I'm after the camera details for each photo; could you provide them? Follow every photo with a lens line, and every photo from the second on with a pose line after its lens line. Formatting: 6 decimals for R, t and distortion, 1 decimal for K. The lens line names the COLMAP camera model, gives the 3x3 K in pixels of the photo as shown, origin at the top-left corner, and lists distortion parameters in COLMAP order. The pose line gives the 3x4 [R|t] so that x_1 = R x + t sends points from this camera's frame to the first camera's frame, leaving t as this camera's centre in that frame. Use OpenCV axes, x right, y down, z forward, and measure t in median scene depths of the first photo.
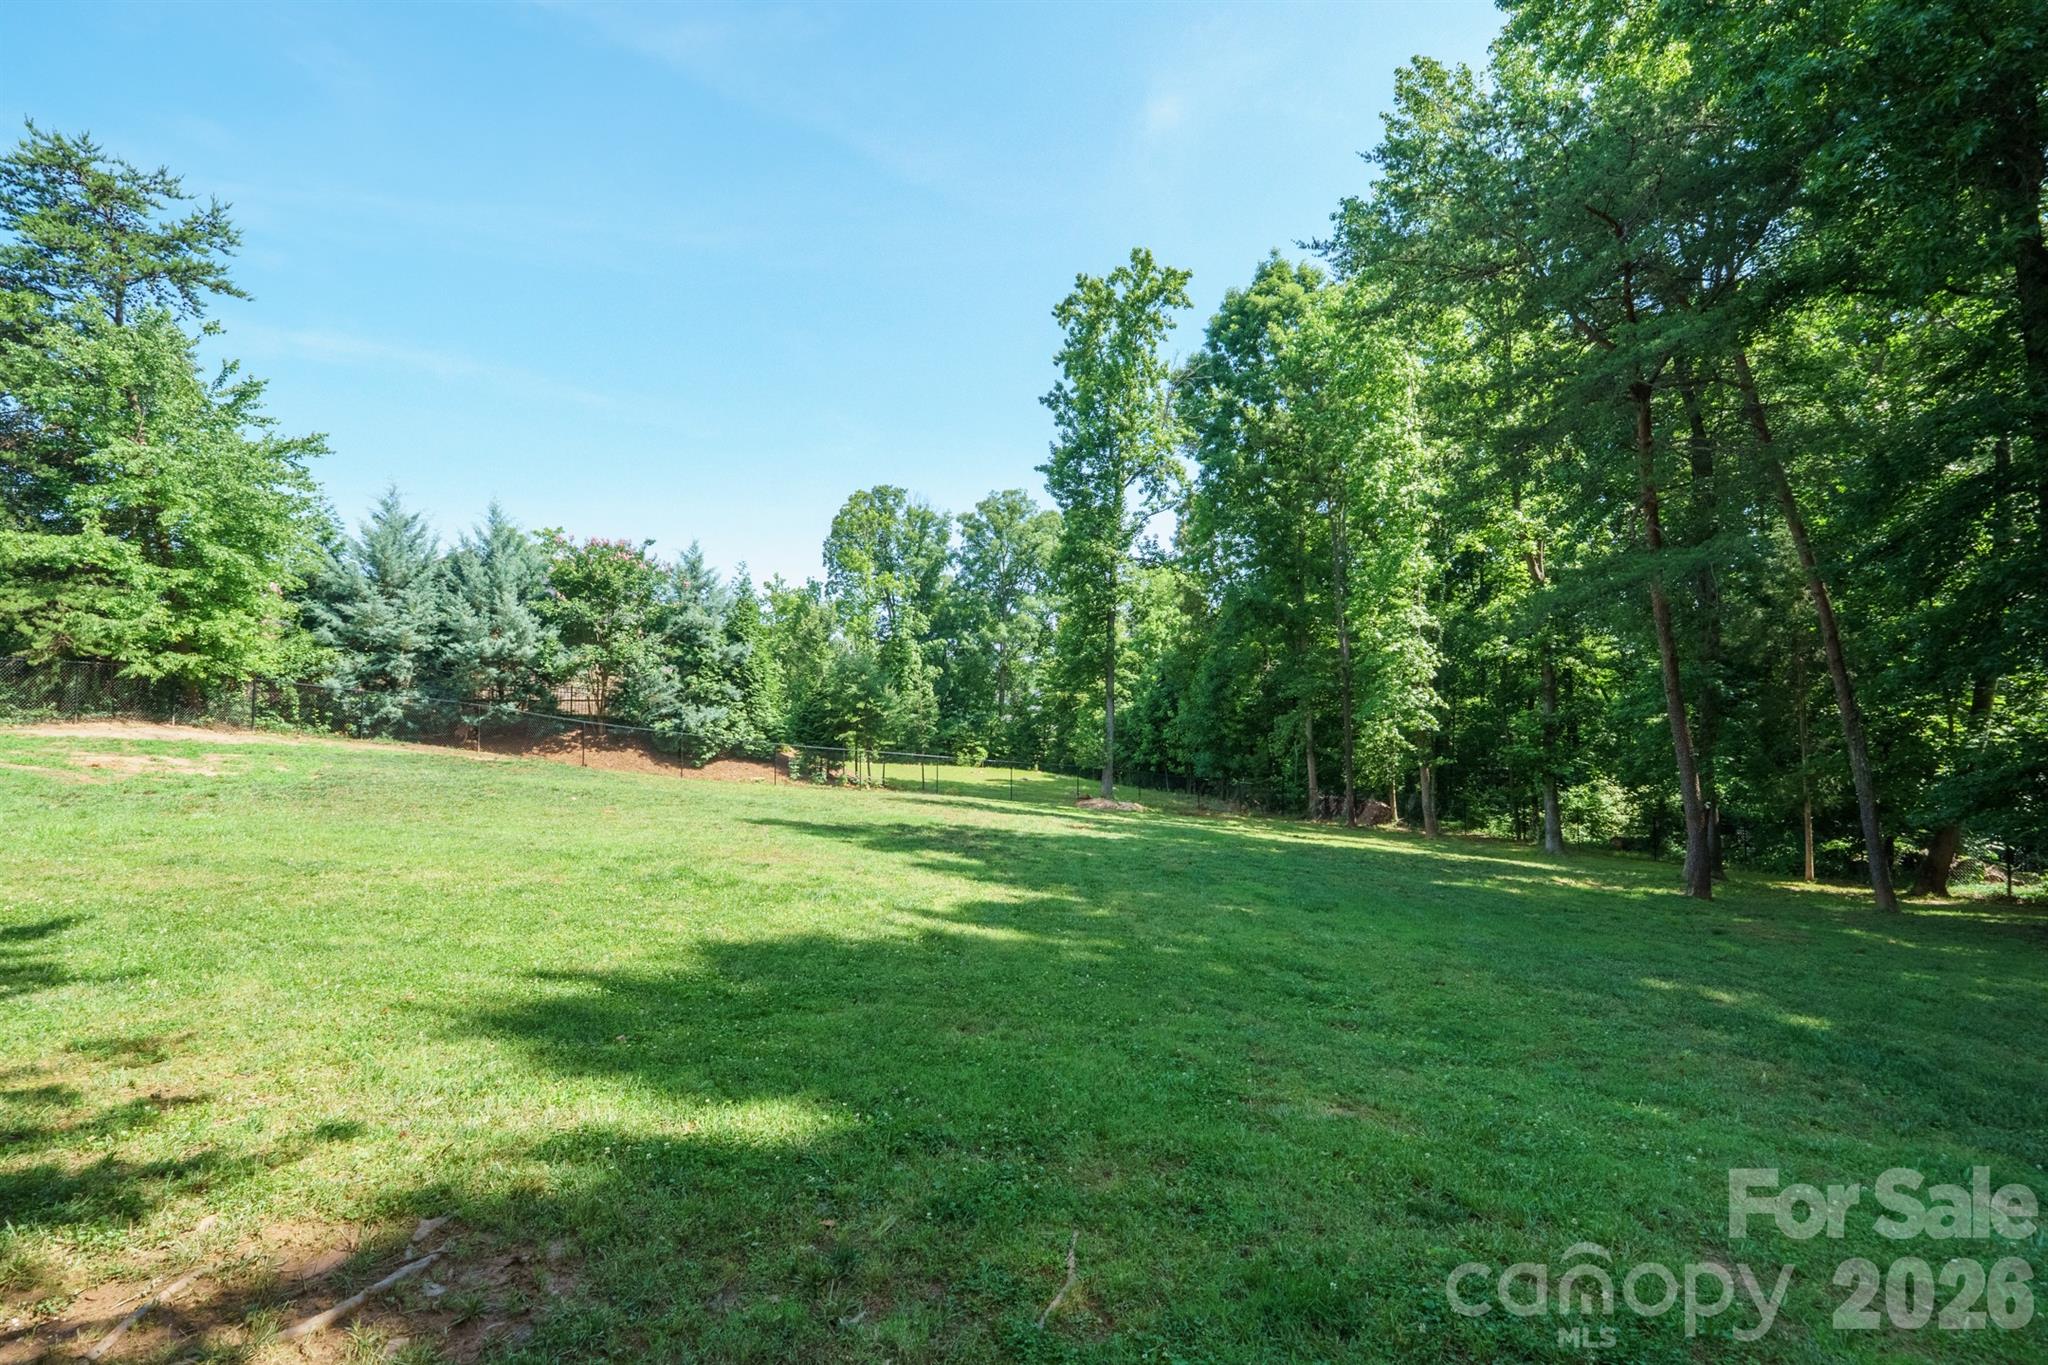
lens RADIAL K [[918.4, 0, 1024.0], [0, 918.4, 682.5], [0, 0, 1]] dist [0.001194, 0.005079]
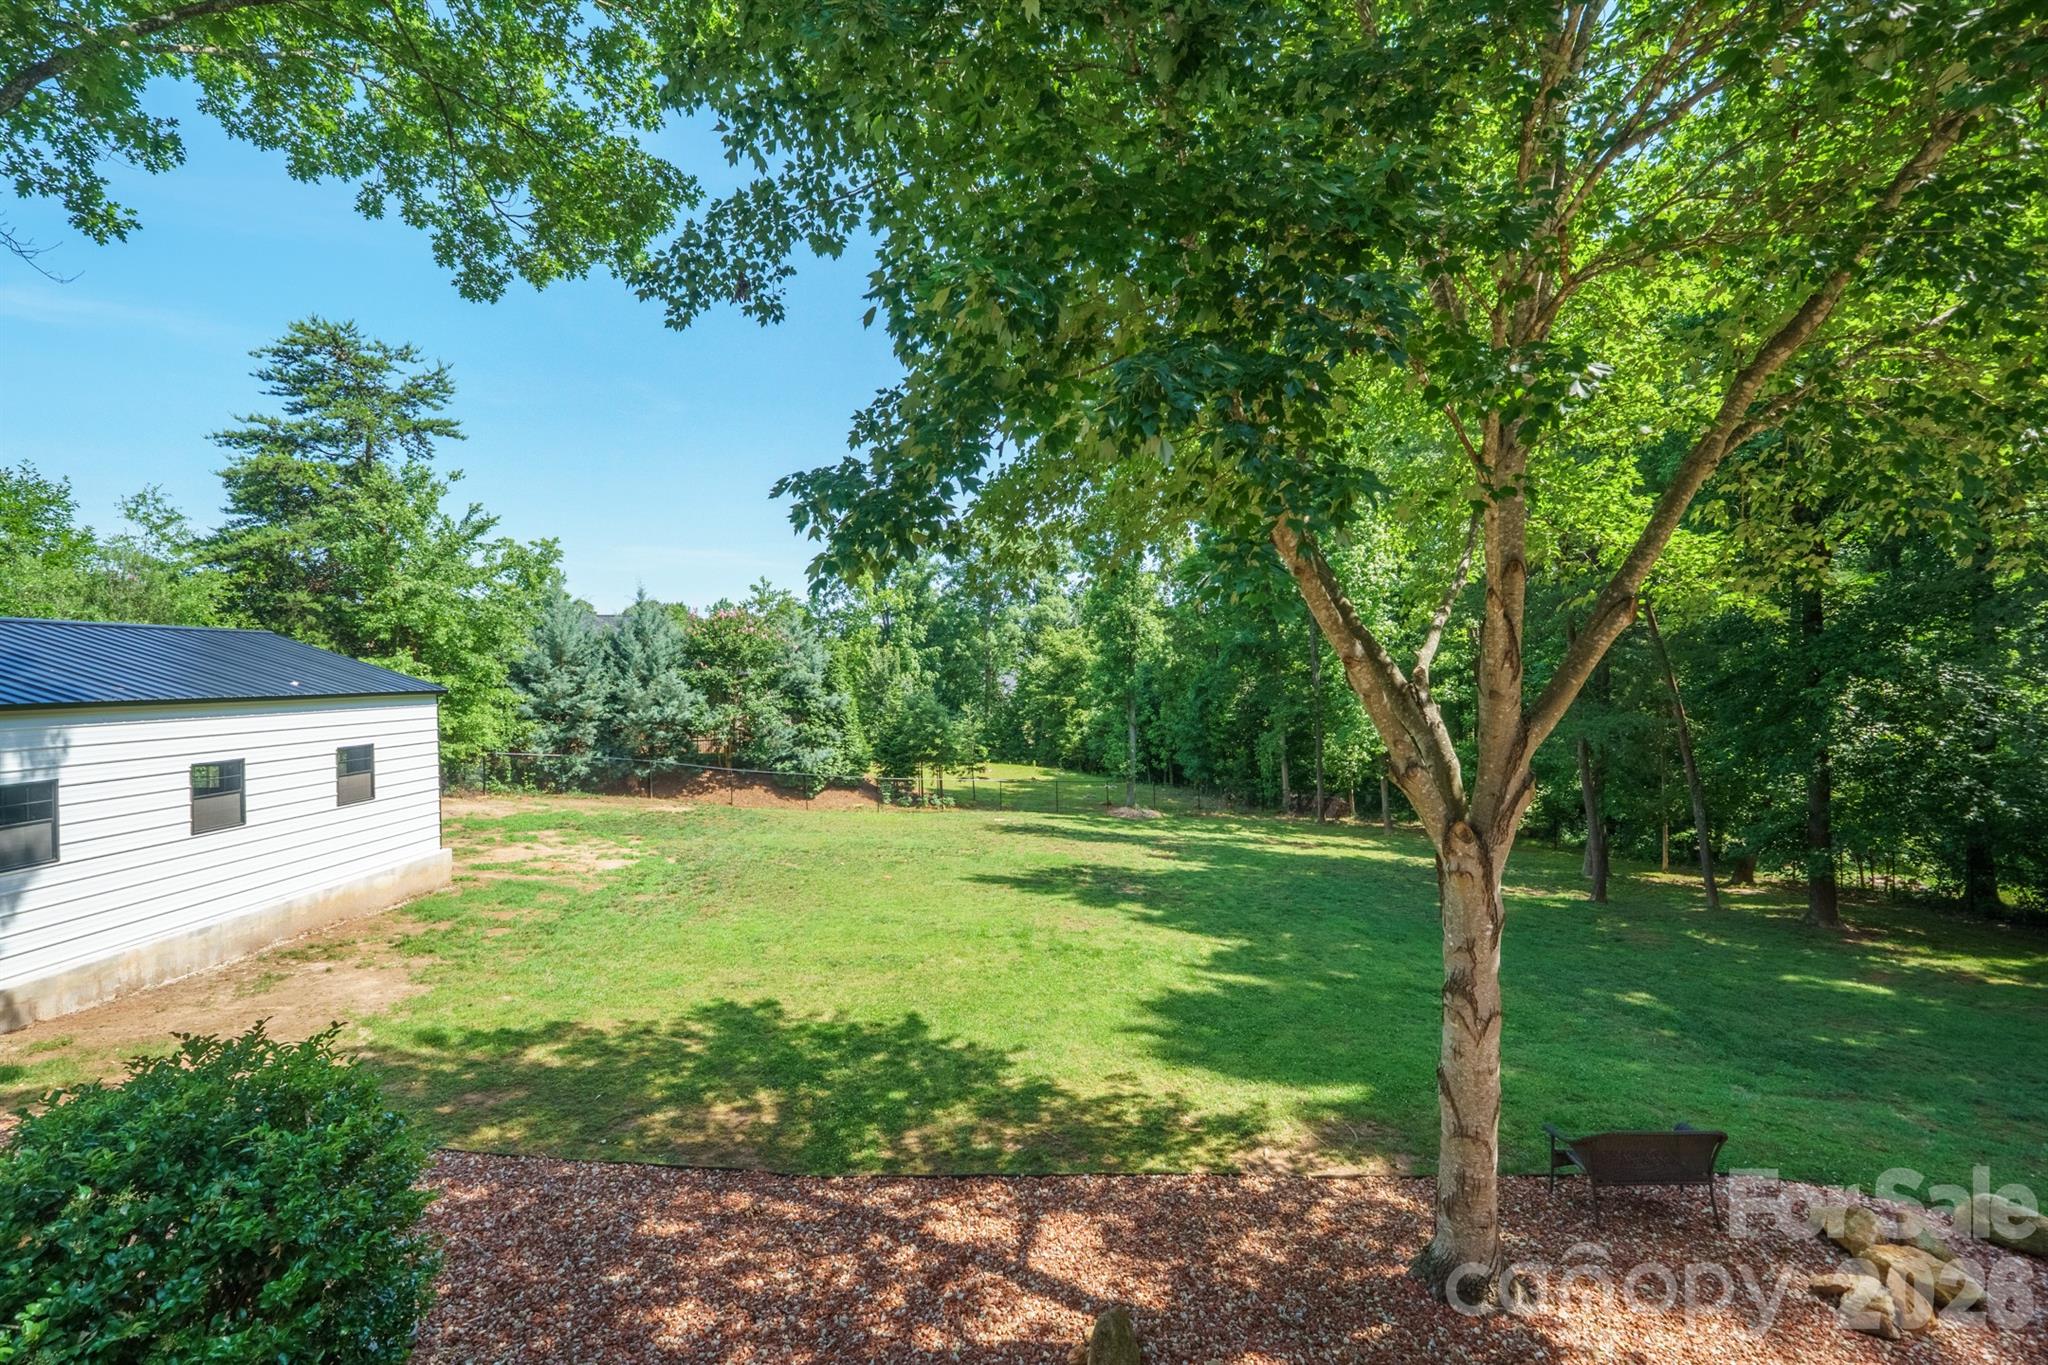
lens RADIAL K [[868.1, 0, 1024.0], [0, 868.1, 682.5], [0, 0, 1]] dist [-0.000582, -0.000204]
pose [[0.996356, -0.020963, 0.082677, -0.180721], [0.017603, 0.998997, 0.041162, -0.113545], [-0.083457, -0.039557, 0.995726, -0.180802]]
